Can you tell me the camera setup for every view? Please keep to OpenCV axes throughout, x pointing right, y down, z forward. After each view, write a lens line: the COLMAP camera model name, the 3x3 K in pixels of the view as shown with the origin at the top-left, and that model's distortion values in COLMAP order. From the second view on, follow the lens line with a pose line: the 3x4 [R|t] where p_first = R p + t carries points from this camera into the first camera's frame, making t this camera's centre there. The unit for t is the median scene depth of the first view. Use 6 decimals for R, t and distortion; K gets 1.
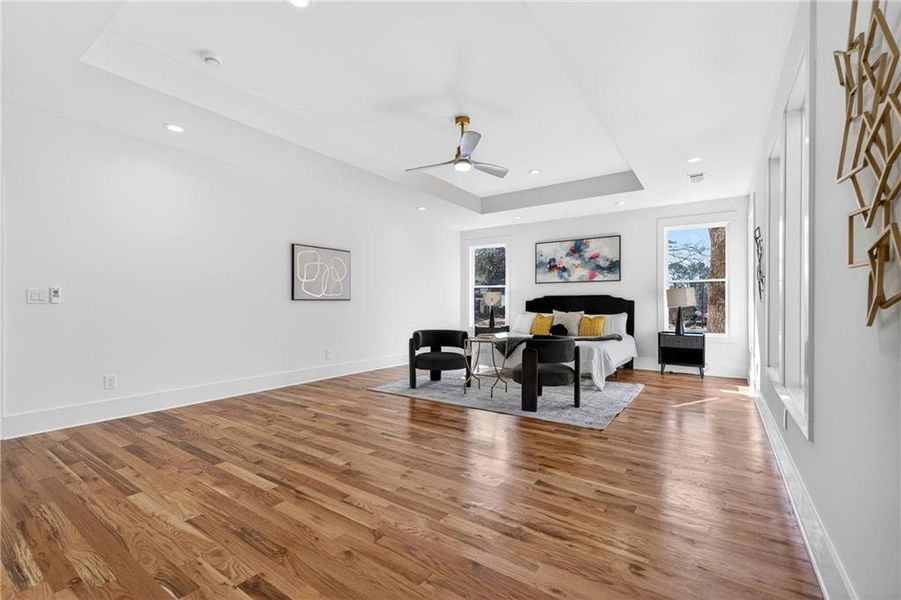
lens RADIAL K [[398.2, 0, 445.0], [0, 398.2, 300.3], [0, 0, 1]] dist [0.003245, -0.000316]
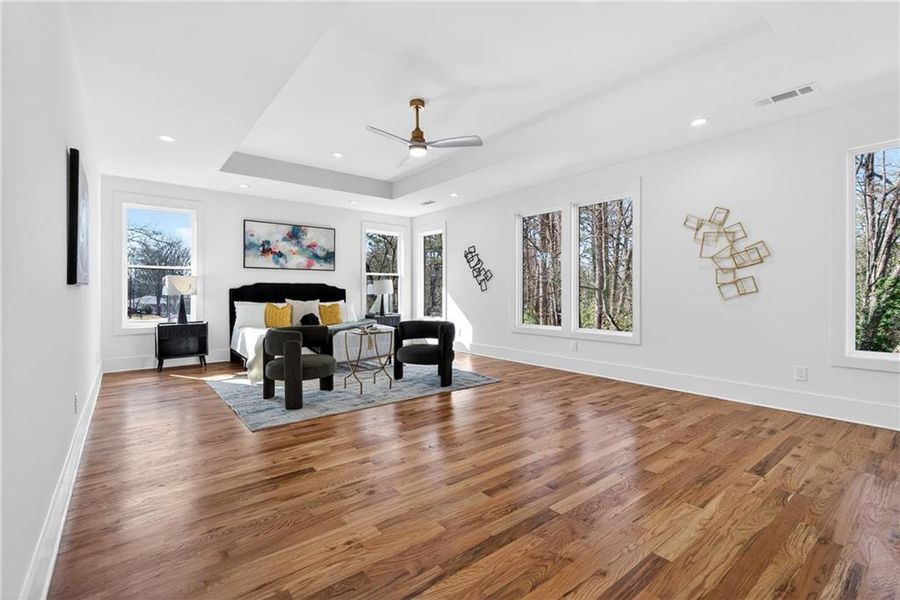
lens RADIAL K [[407.8, 0, 452.5], [0, 407.8, 285.5], [0, 0, 1]] dist [0.002229, -0.000933]
pose [[0.270531, 0.014480, 0.962602, -0.535895], [-0.008084, 0.999886, -0.012769, 0.002314], [-0.962677, -0.004327, 0.270617, 0.391449]]
